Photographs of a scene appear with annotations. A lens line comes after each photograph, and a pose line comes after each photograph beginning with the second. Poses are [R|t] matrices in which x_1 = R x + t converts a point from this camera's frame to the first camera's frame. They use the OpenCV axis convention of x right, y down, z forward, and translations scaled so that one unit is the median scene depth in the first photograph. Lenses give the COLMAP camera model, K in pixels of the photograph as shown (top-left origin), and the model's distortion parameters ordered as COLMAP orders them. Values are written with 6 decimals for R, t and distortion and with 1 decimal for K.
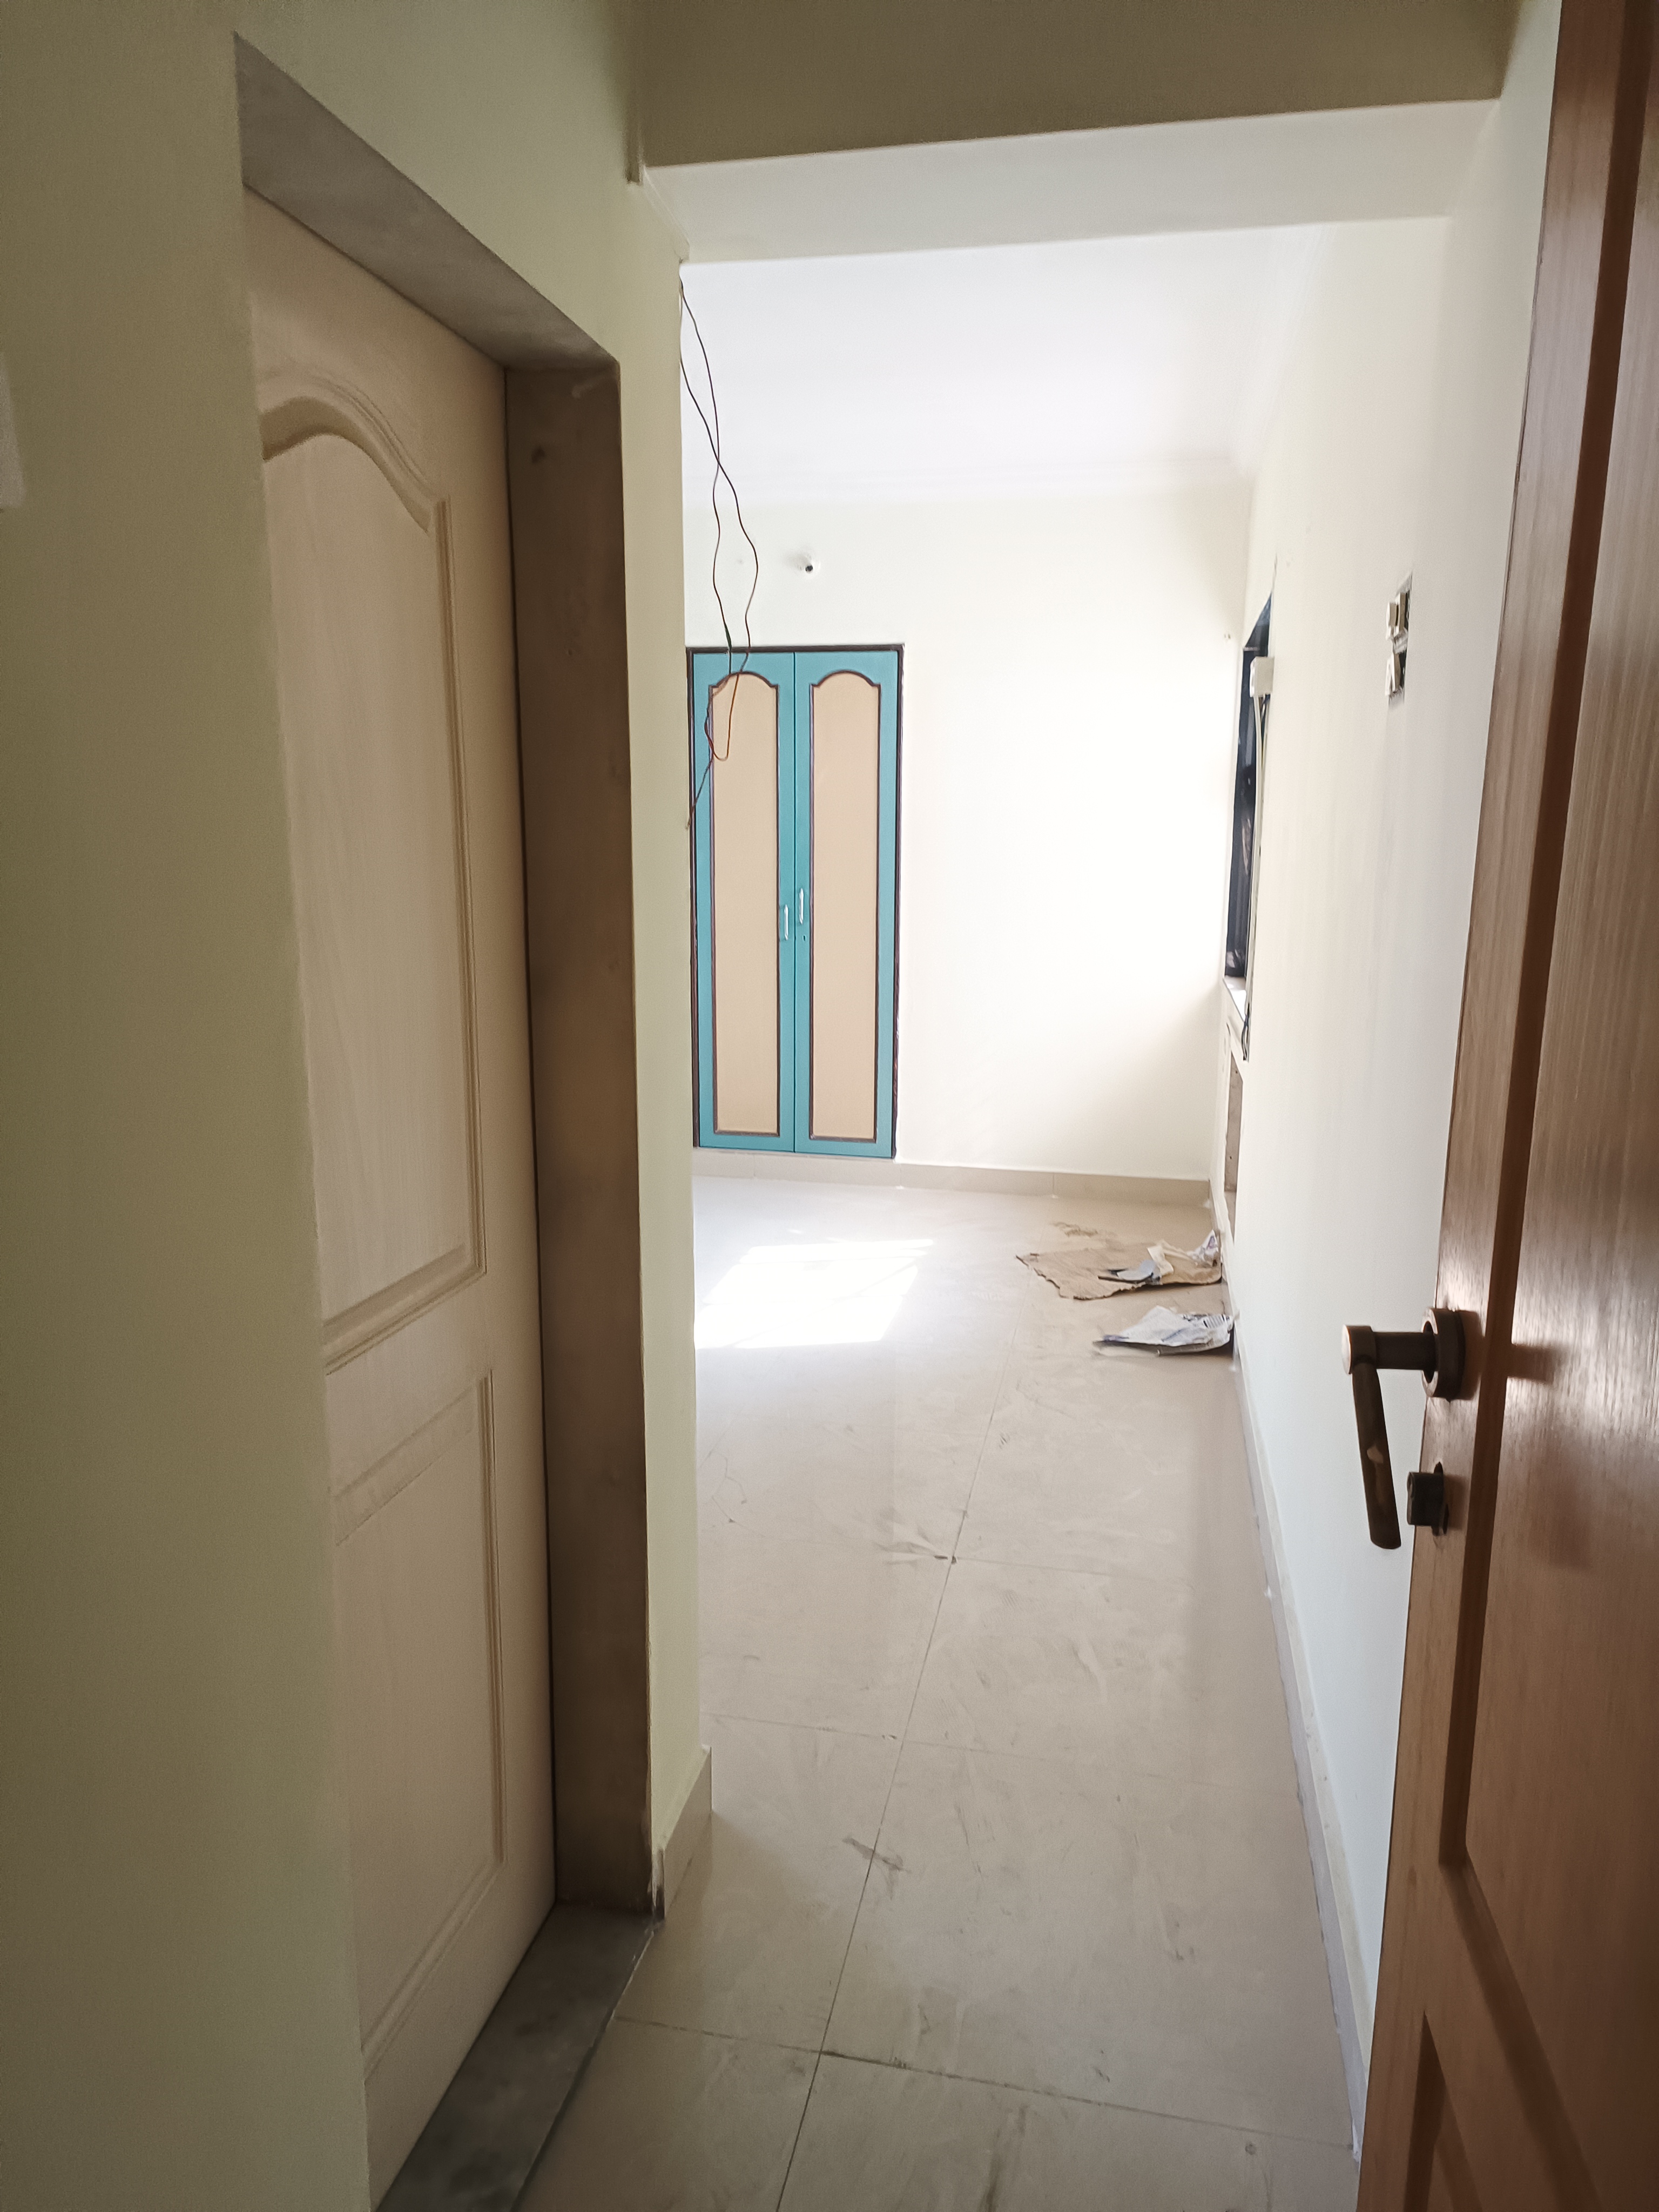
lens RADIAL K [[1477.0, 0, 831.6], [0, 1477.0, 1099.1], [0, 0, 1]] dist [0.048760, 0.001506]
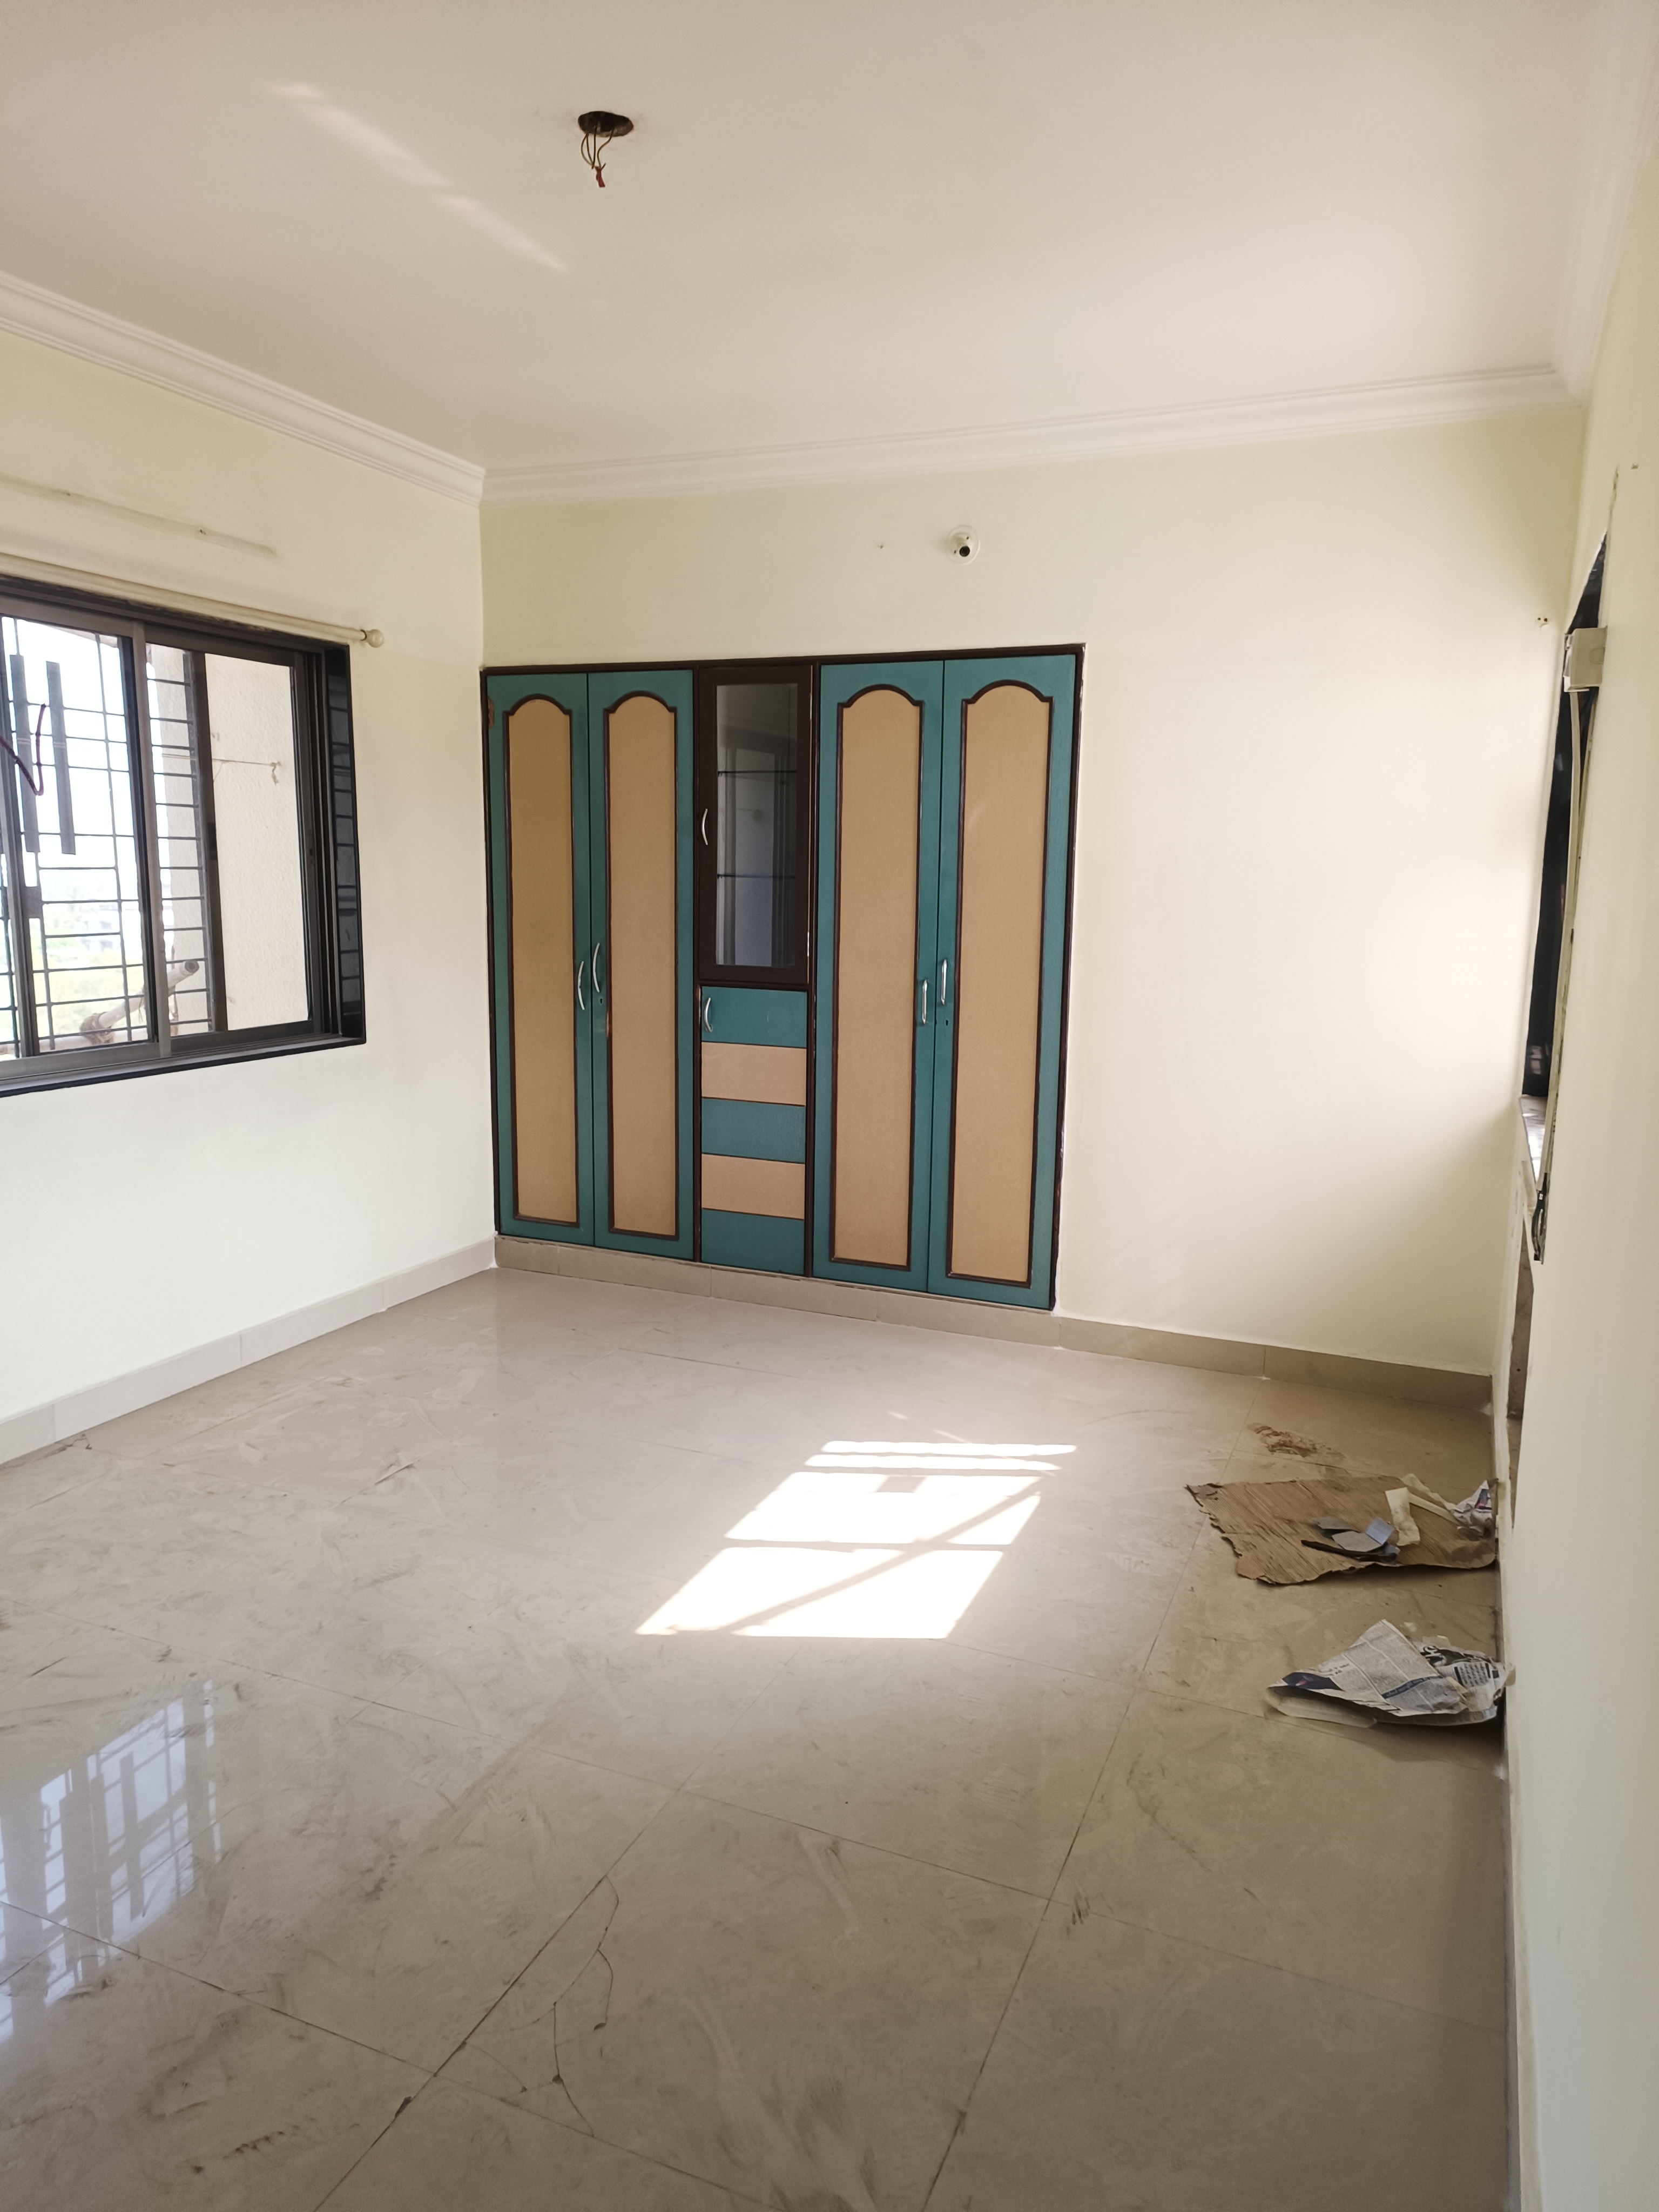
lens RADIAL K [[1477.0, 0, 822.0], [0, 1477.0, 1109.8], [0, 0, 1]] dist [0.048760, 0.001506]
pose [[0.980573, 0.036430, -0.192740, 0.080397], [-0.040034, 0.999088, -0.014835, -0.055438], [0.192024, 0.022263, 0.981138, 0.251044]]
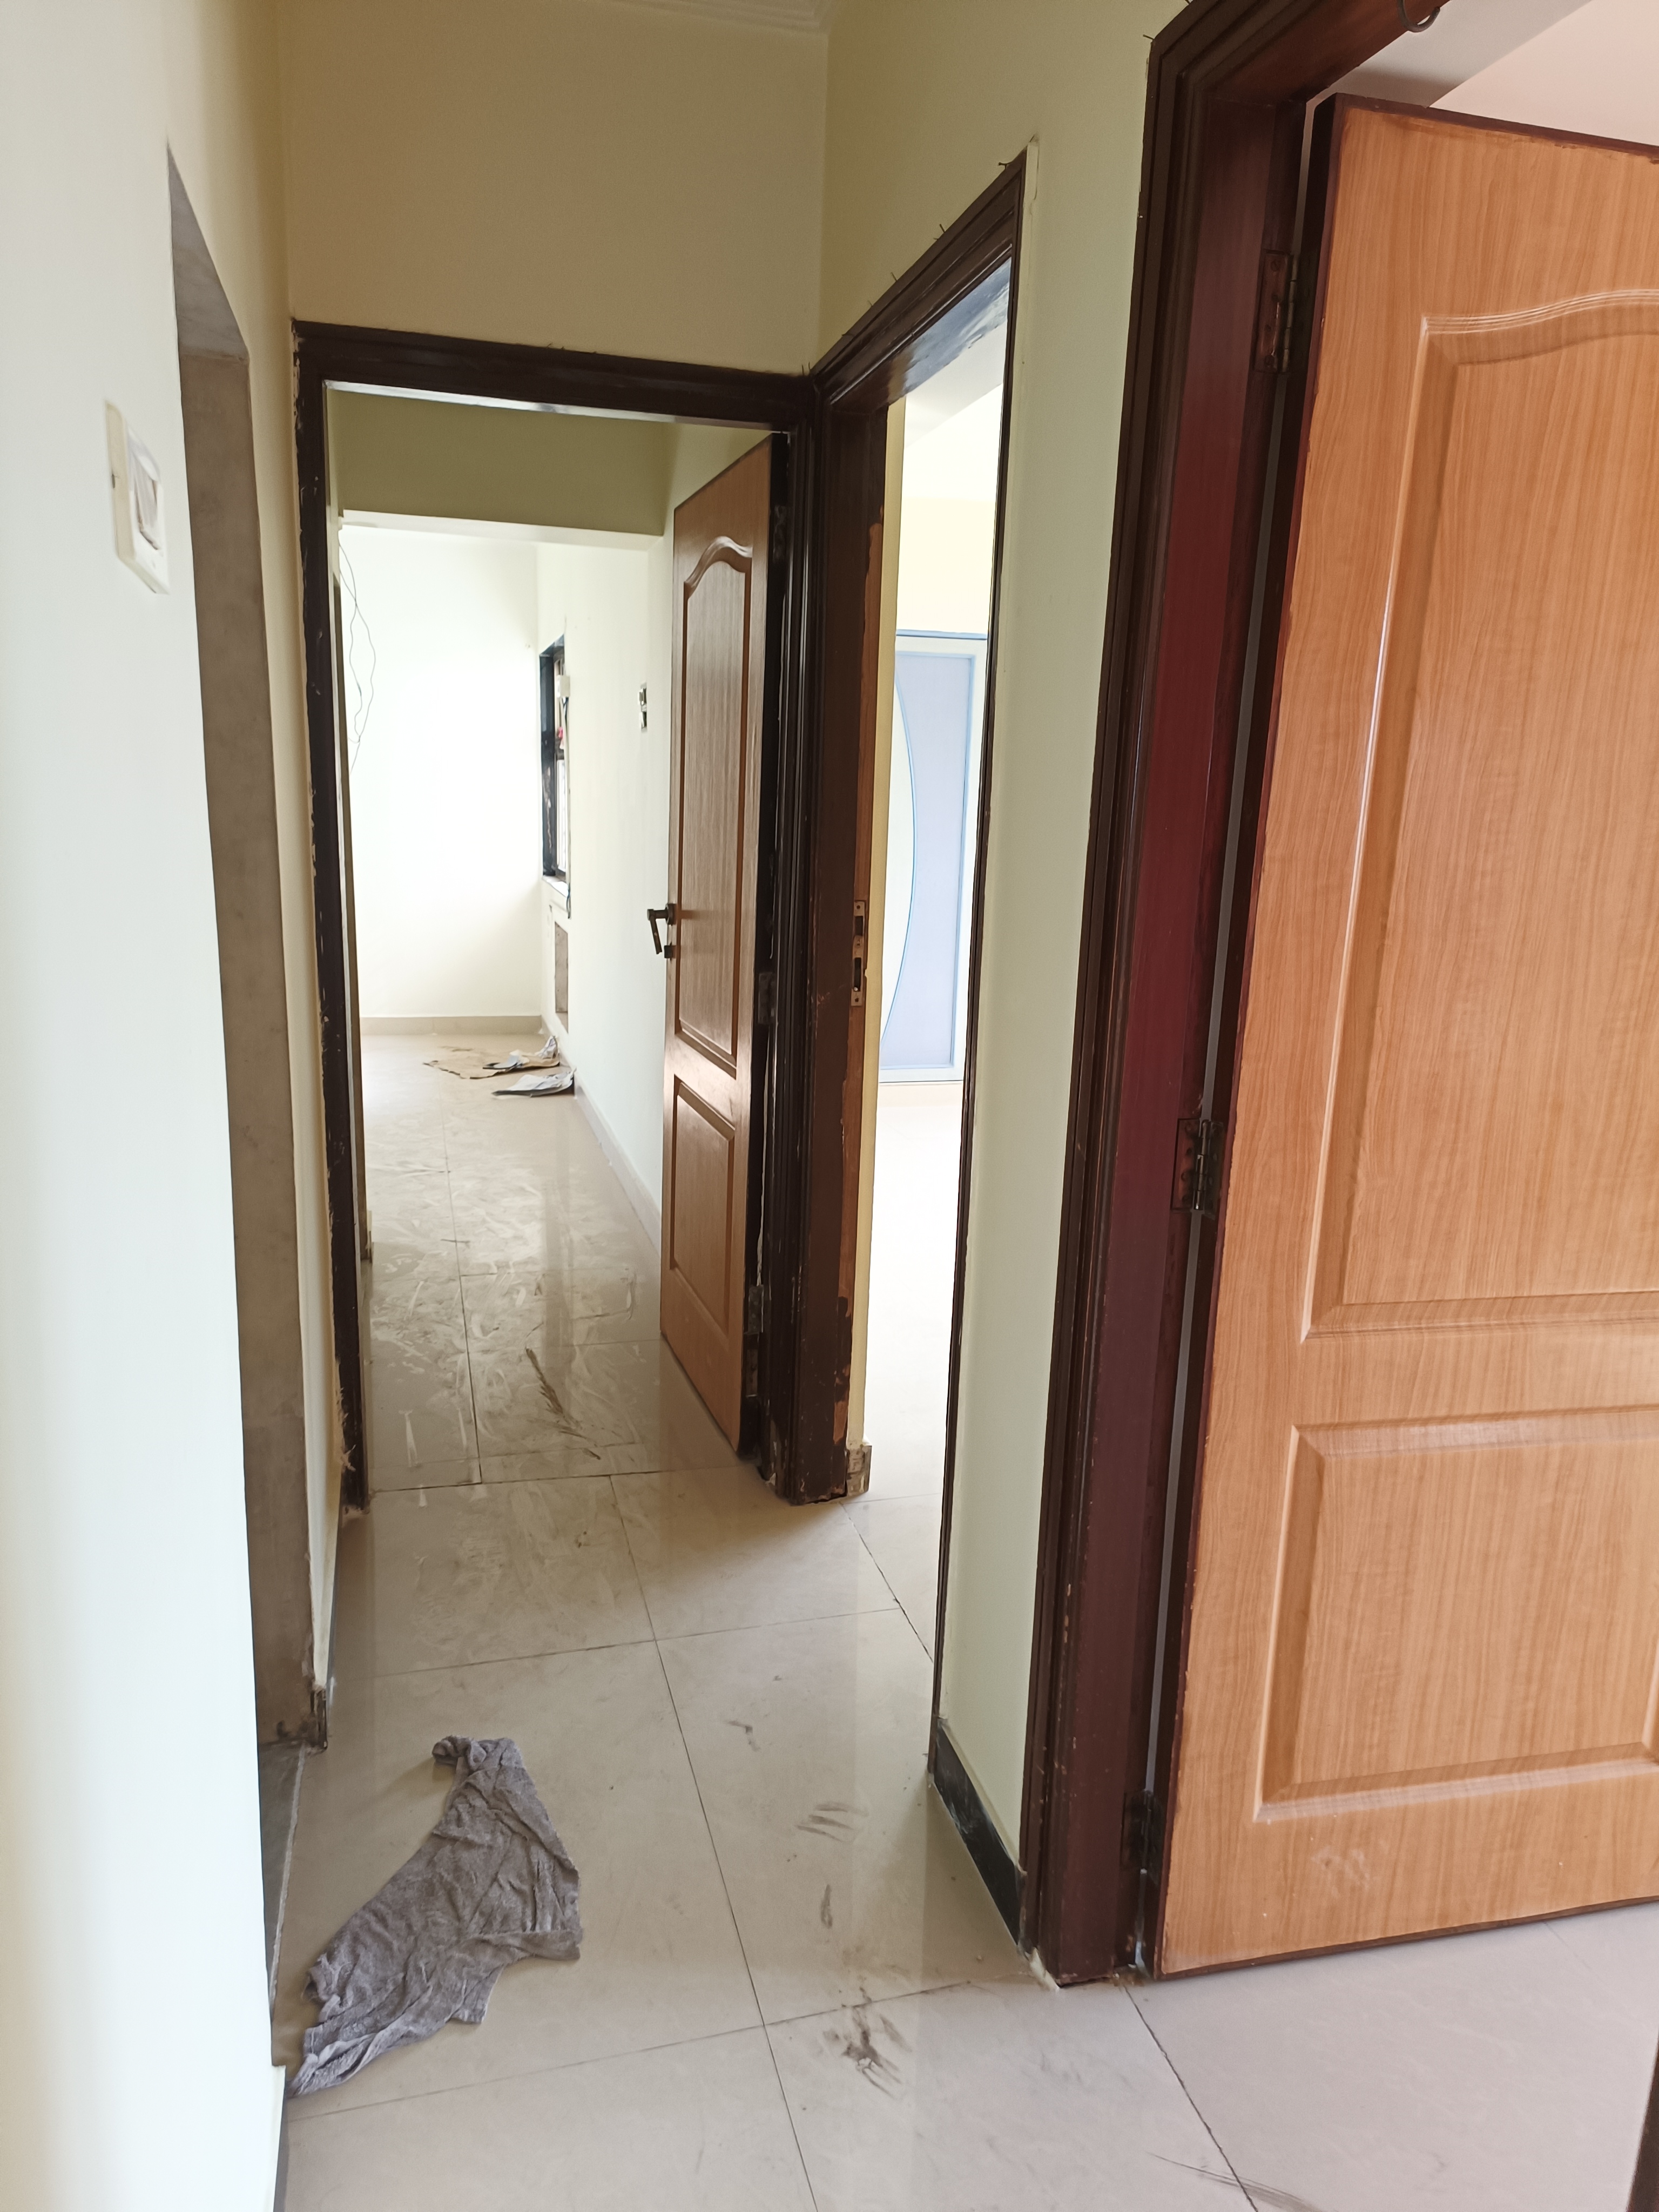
lens RADIAL K [[1477.0, 0, 820.2], [0, 1477.0, 1104.9], [0, 0, 1]] dist [0.048760, 0.001506]
pose [[0.888235, -0.075145, 0.453201, -0.192879], [0.054808, 0.996819, 0.057863, 0.081251], [-0.456108, -0.026557, 0.889528, -0.492639]]
